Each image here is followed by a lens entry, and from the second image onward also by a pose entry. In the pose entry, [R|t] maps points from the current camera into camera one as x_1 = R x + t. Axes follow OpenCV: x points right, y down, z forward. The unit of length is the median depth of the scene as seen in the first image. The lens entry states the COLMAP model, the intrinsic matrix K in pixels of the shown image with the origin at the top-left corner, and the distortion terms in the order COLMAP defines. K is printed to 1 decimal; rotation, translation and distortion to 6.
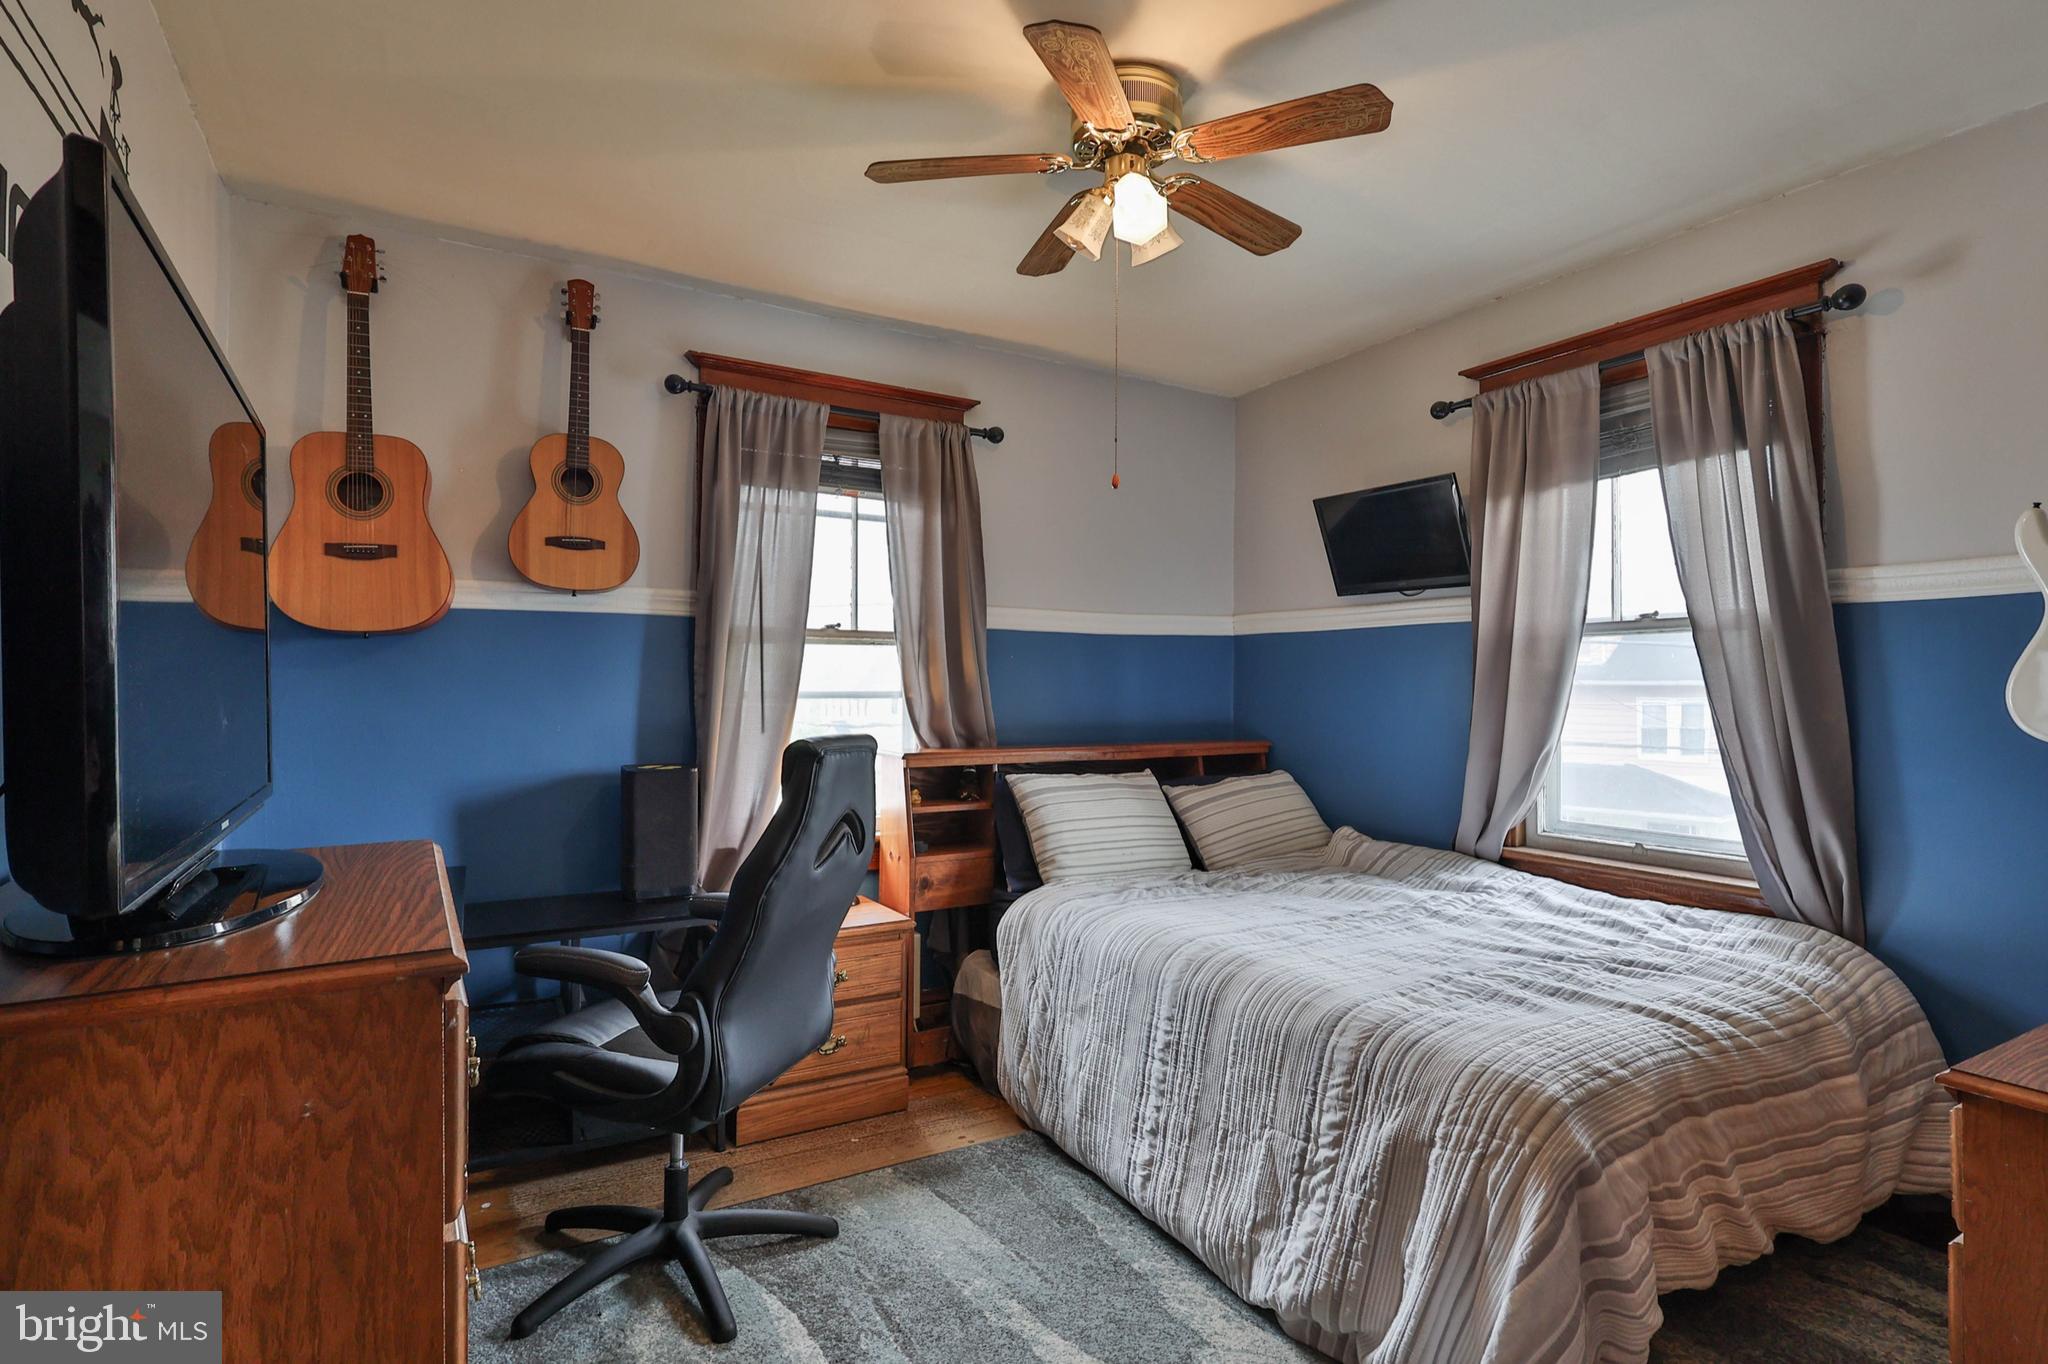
lens RADIAL K [[1012.0, 0, 1030.5], [0, 1012.0, 692.1], [0, 0, 1]] dist [-0.000072, 0.000972]
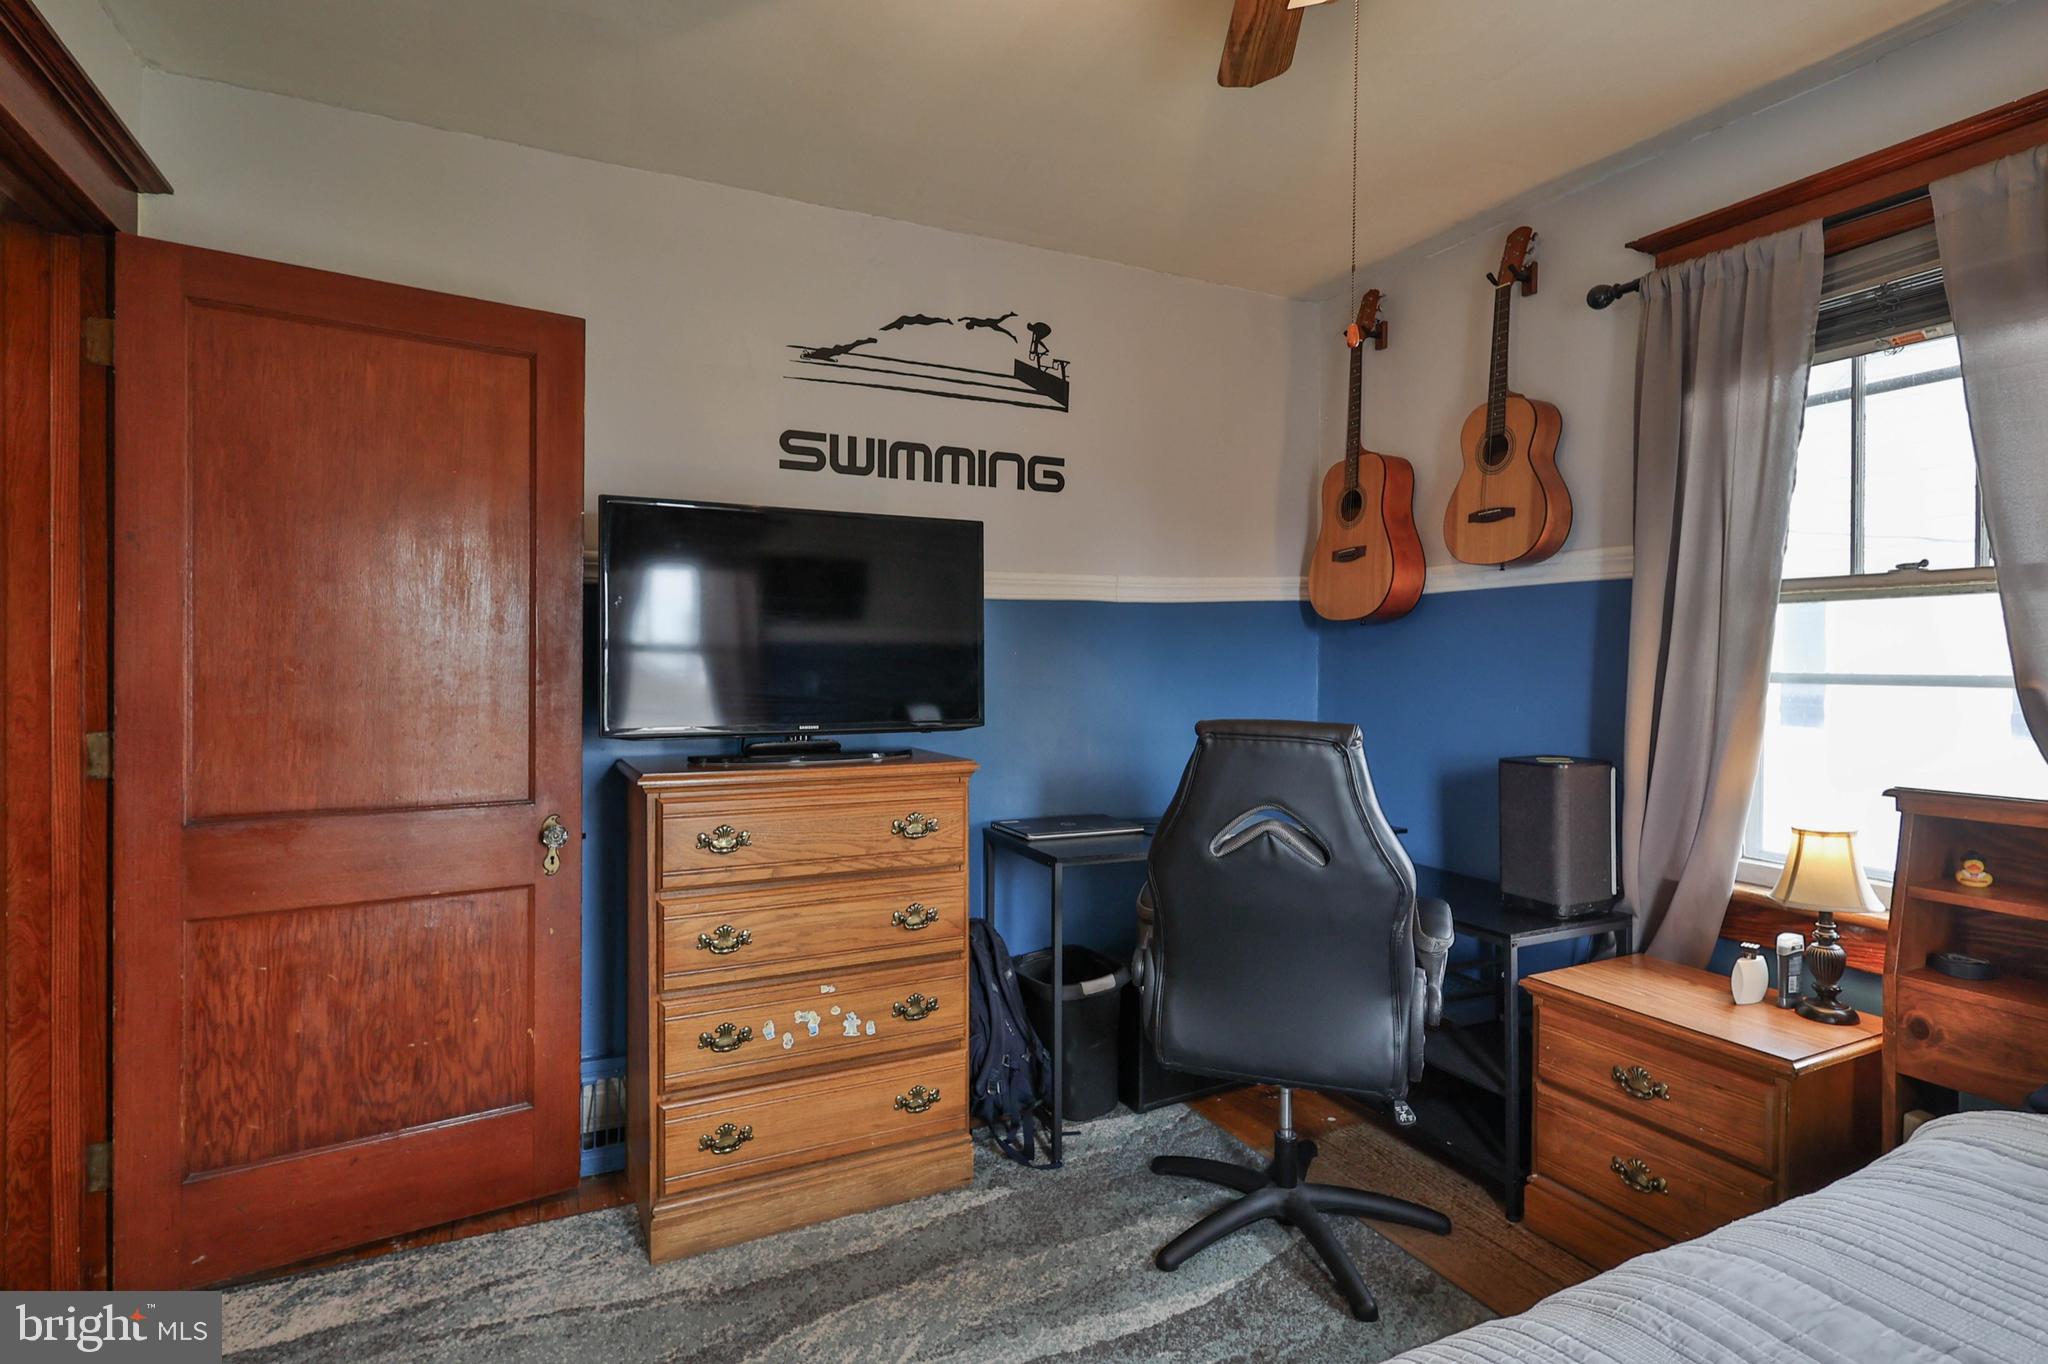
lens RADIAL K [[1012.0, 0, 1033.1], [0, 1012.0, 671.6], [0, 0, 1]] dist [-0.000072, 0.000972]
pose [[-0.066446, 0.014098, -0.997690, 0.497408], [-0.001523, 0.999898, 0.014231, -0.011540], [0.997789, 0.002465, -0.066418, 0.589846]]
